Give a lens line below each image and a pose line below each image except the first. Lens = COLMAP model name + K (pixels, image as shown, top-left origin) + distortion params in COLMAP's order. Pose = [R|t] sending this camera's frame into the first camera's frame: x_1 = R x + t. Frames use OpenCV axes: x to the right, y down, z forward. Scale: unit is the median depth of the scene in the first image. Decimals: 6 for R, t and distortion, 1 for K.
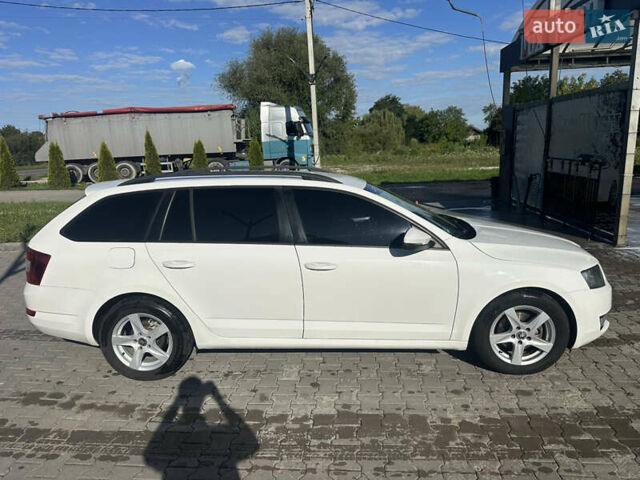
lens RADIAL K [[469.9, 0, 320.0], [0, 469.9, 240.0], [0, 0, 1]] dist [-0.001690, 0.001348]
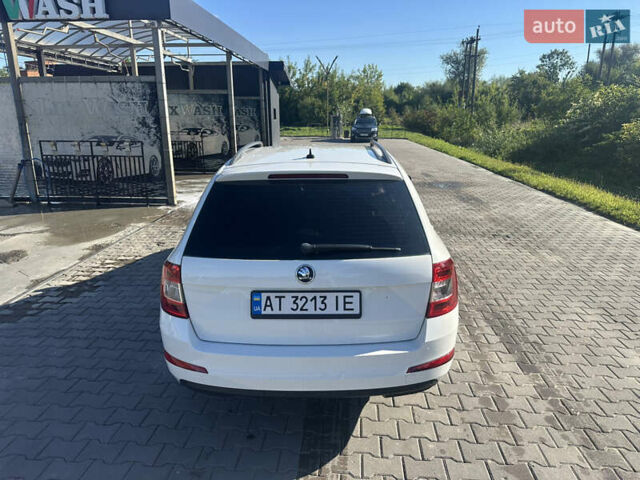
lens RADIAL K [[469.9, 0, 320.0], [0, 469.9, 240.0], [0, 0, 1]] dist [-0.001690, 0.001348]
pose [[-0.025768, -0.217158, 0.975796, -0.659431], [0.211998, 0.952731, 0.217623, -0.093291], [-0.976930, 0.212474, 0.021487, 0.606405]]
